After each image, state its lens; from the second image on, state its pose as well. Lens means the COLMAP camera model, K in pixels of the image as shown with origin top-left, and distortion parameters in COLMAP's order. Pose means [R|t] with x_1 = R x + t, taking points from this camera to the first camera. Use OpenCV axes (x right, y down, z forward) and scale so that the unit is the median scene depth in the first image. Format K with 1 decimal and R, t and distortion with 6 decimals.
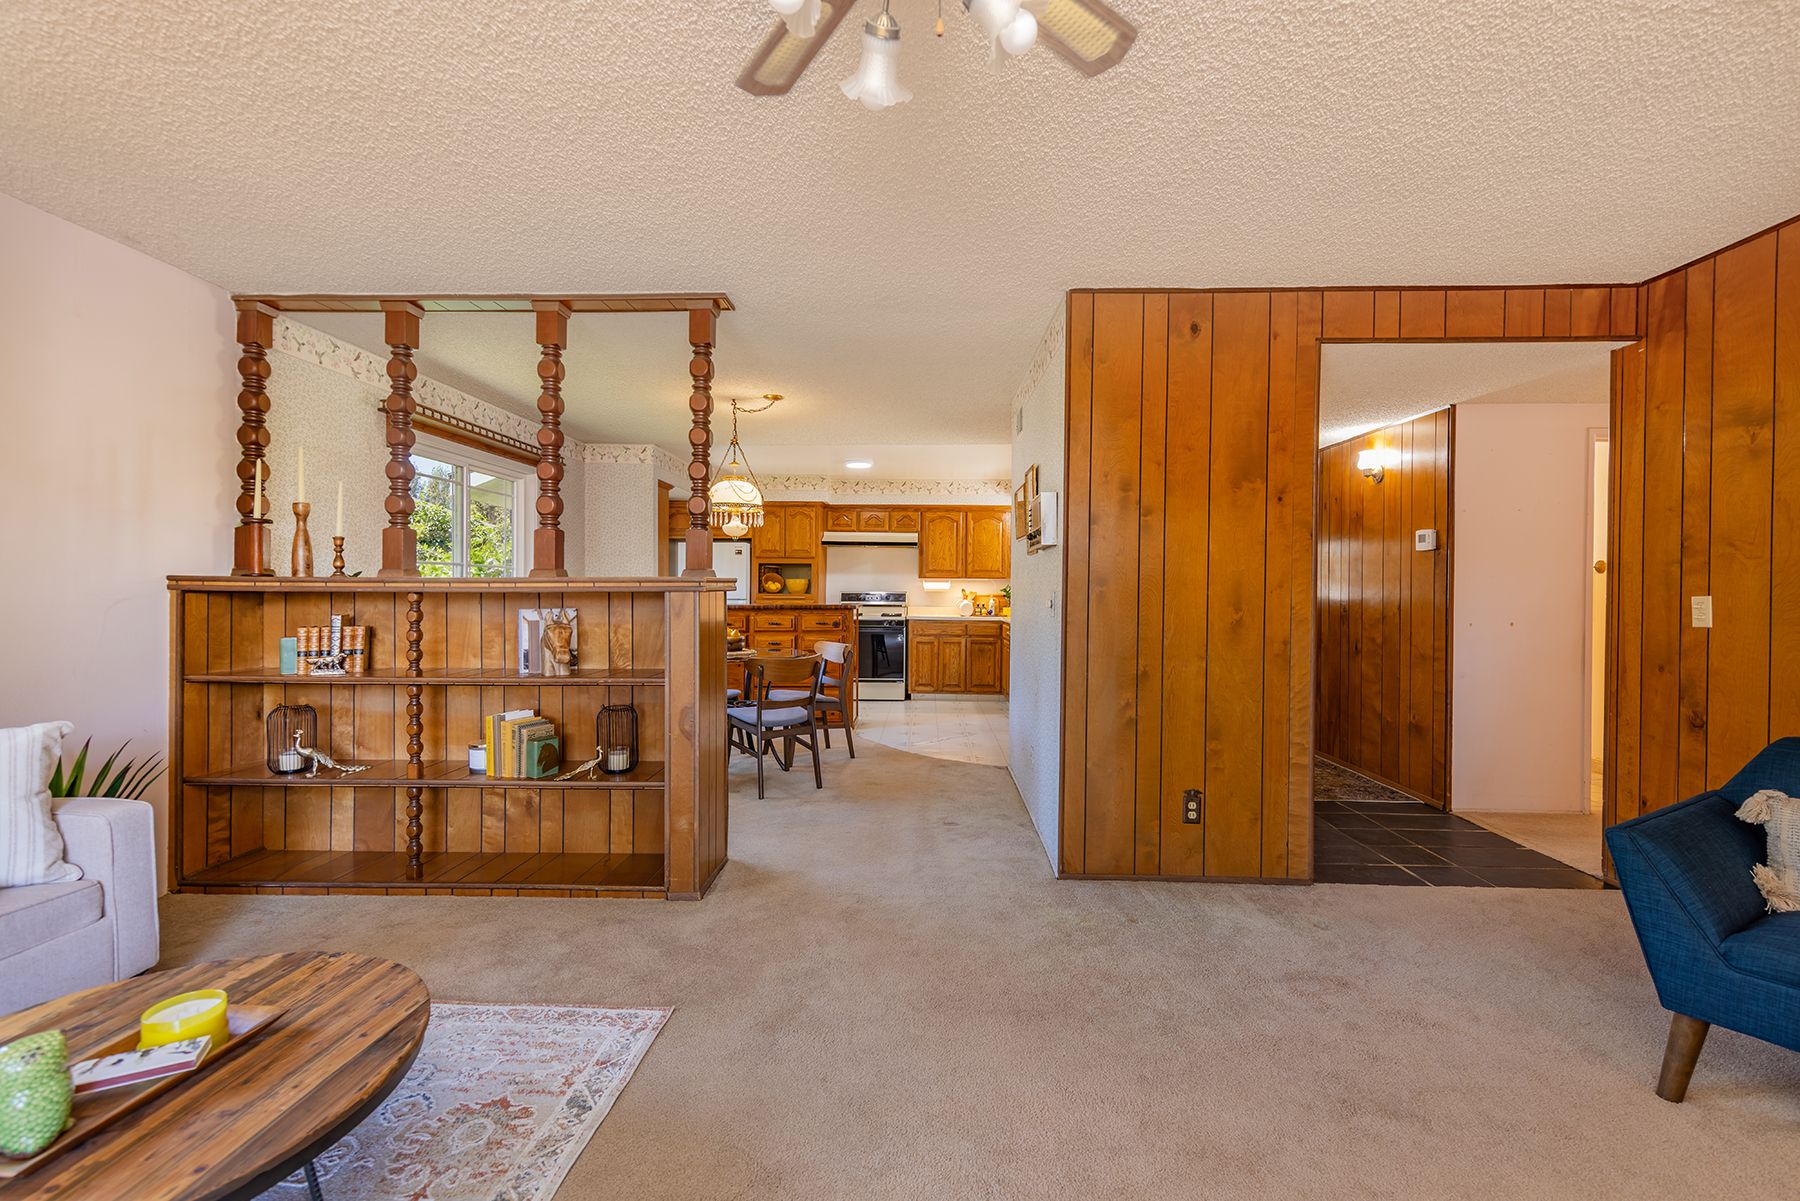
lens RADIAL K [[765.0, 0, 904.7], [0, 765.0, 589.6], [0, 0, 1]] dist [0.007196, -0.000854]
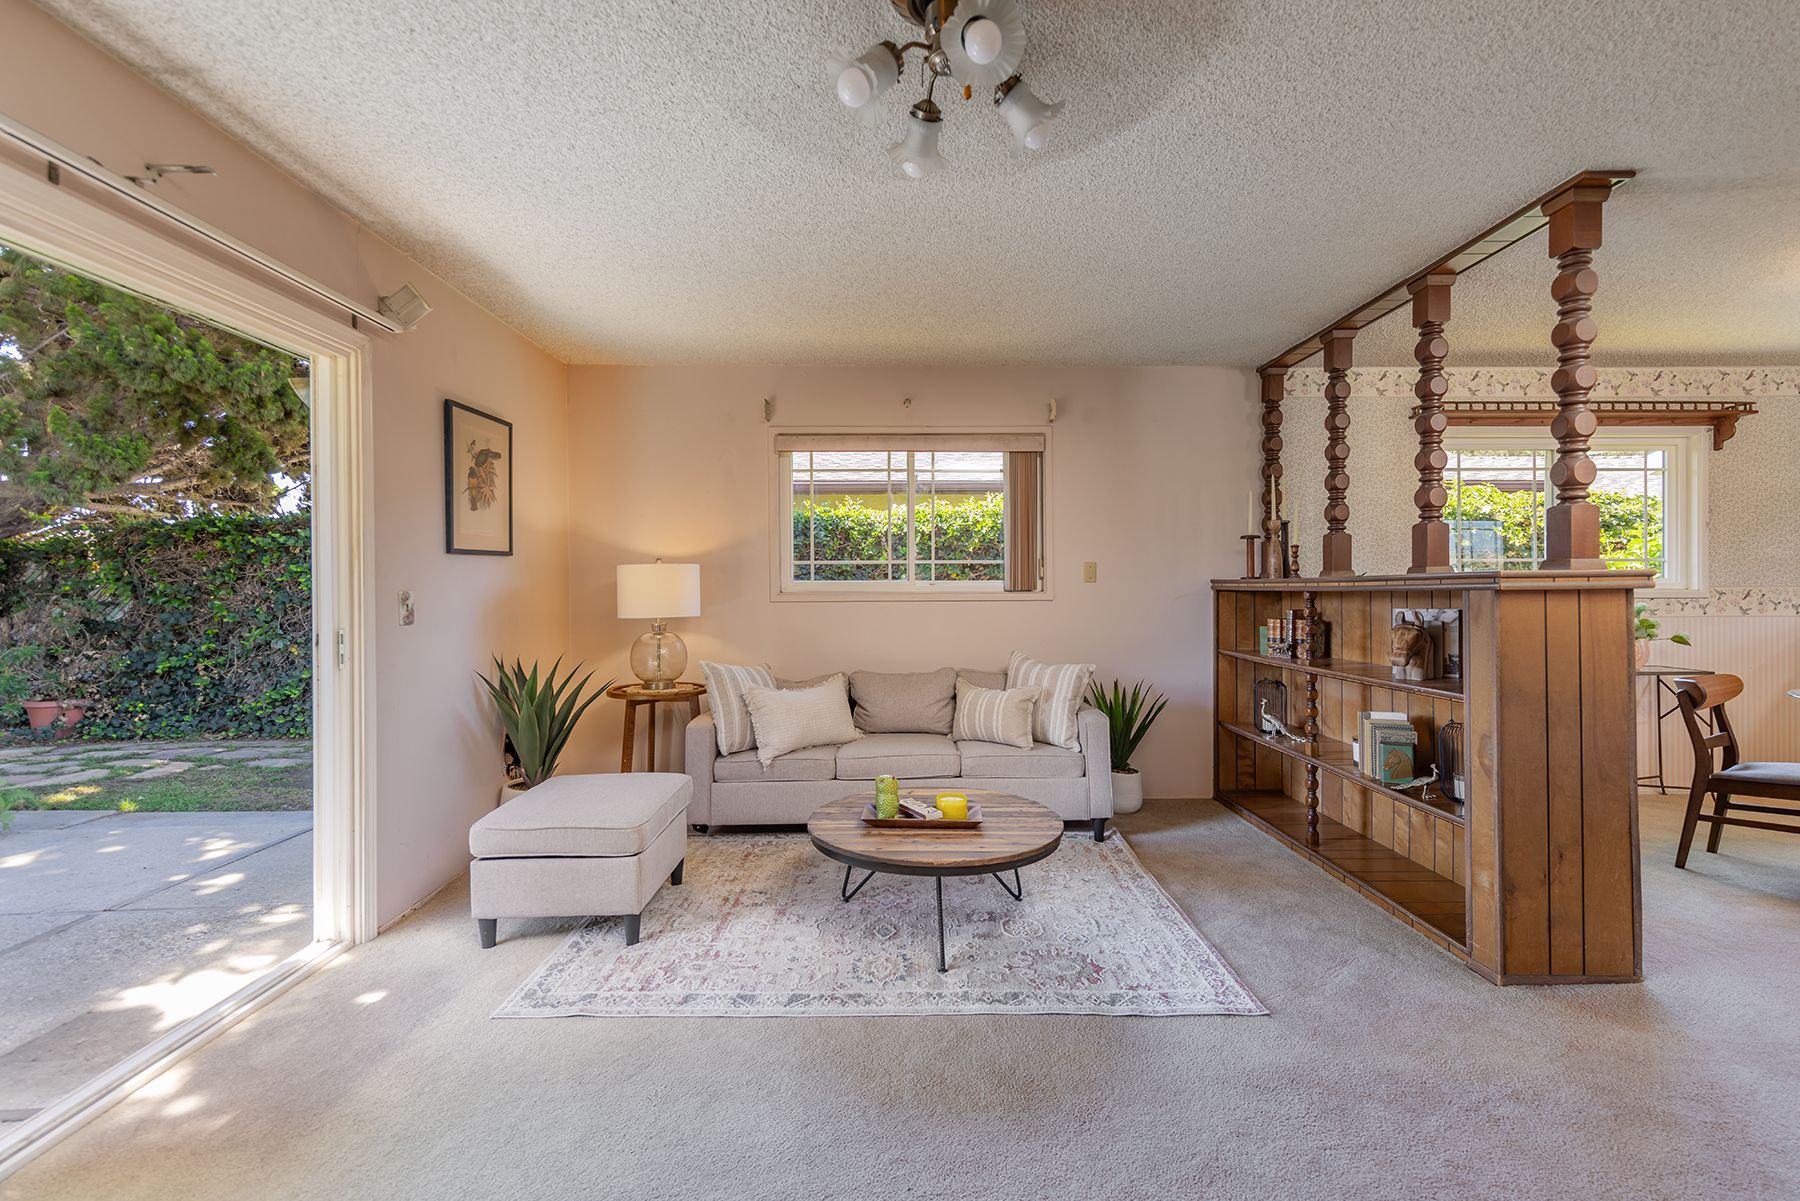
lens RADIAL K [[782.5, 0, 905.1], [0, 782.5, 590.7], [0, 0, 1]] dist [0.010597, -0.001647]
pose [[0.049058, -0.001038, -0.998795, 0.450793], [0.004086, 0.999991, -0.000839, 0.001474], [0.998788, -0.004040, 0.049062, 0.320244]]
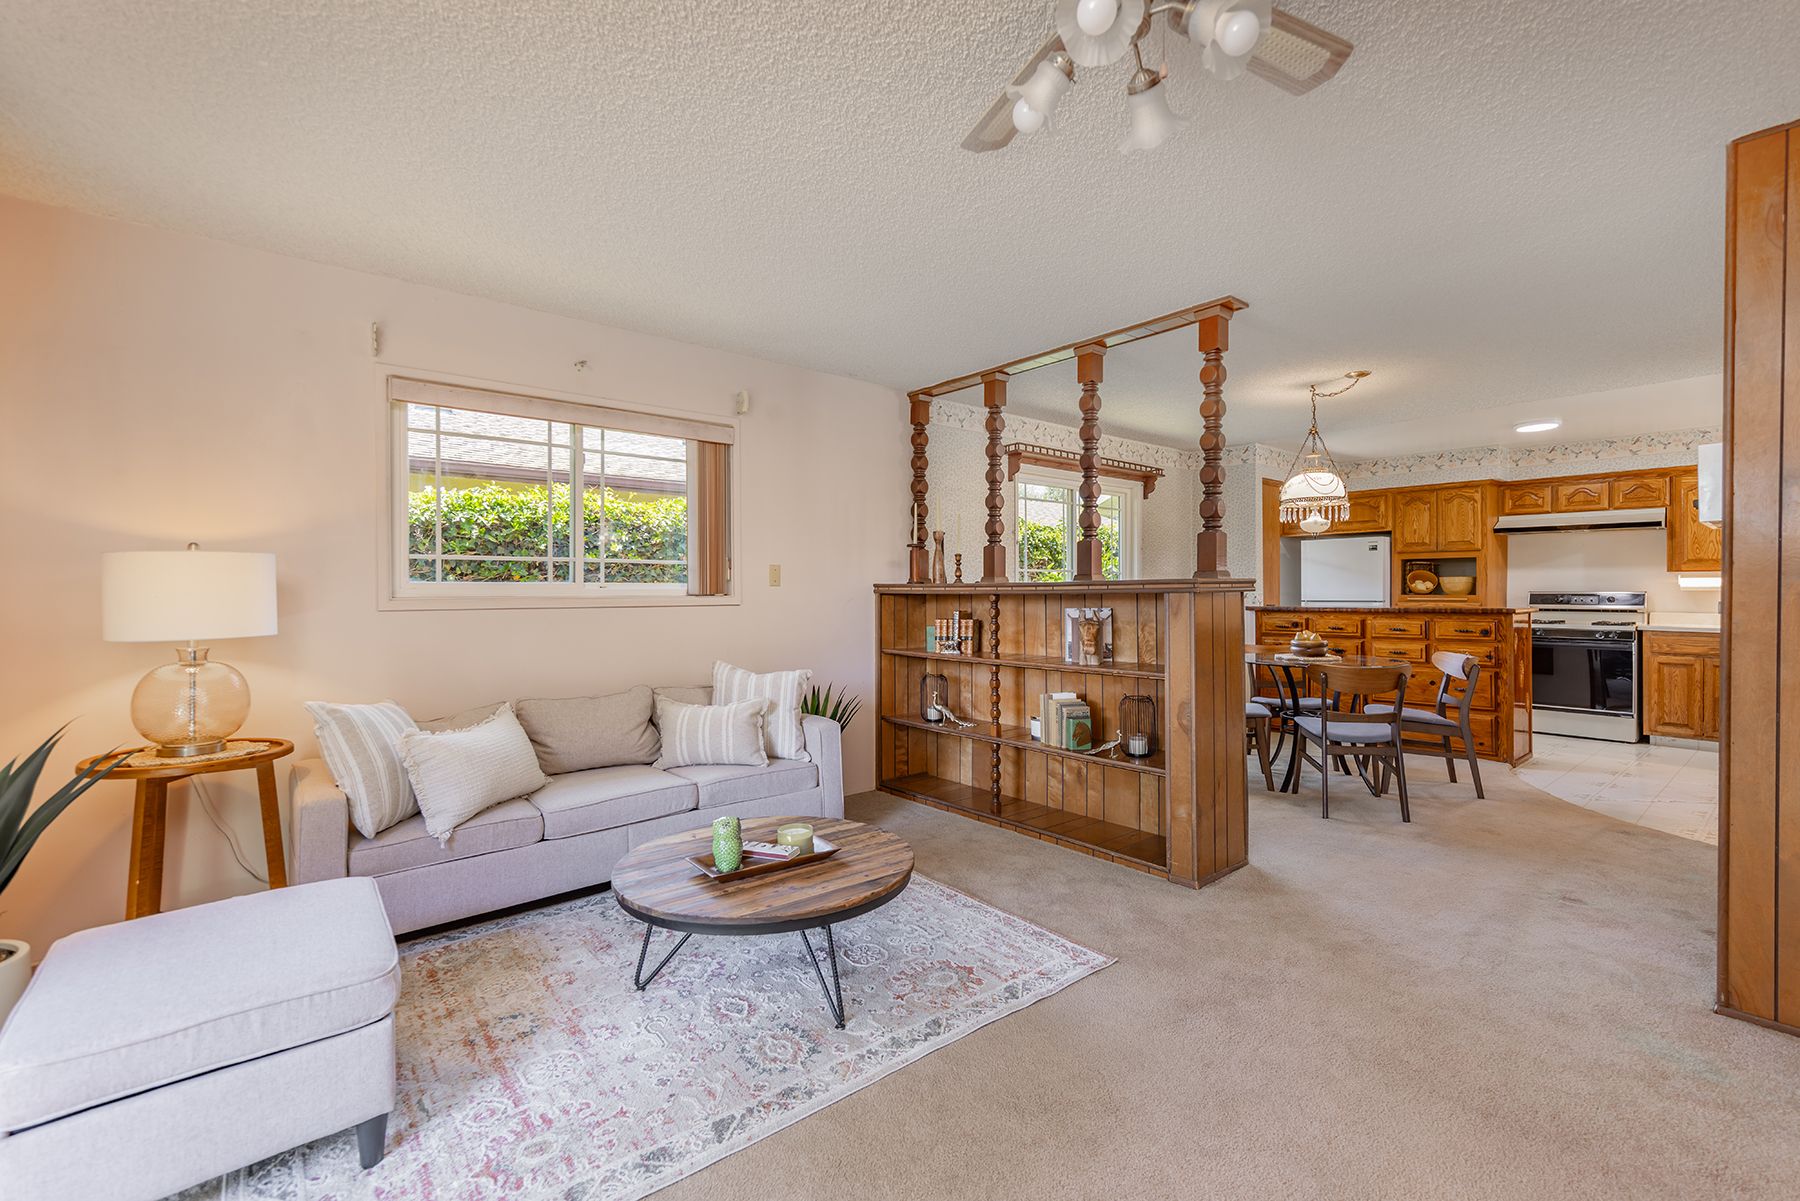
lens RADIAL K [[782.5, 0, 906.7], [0, 782.5, 590.0], [0, 0, 1]] dist [0.010597, -0.001647]
pose [[0.669036, -0.007344, -0.743193, 0.235264], [0.006177, 0.999972, -0.004320, 0.001038], [0.743204, -0.001701, 0.669063, -0.004404]]
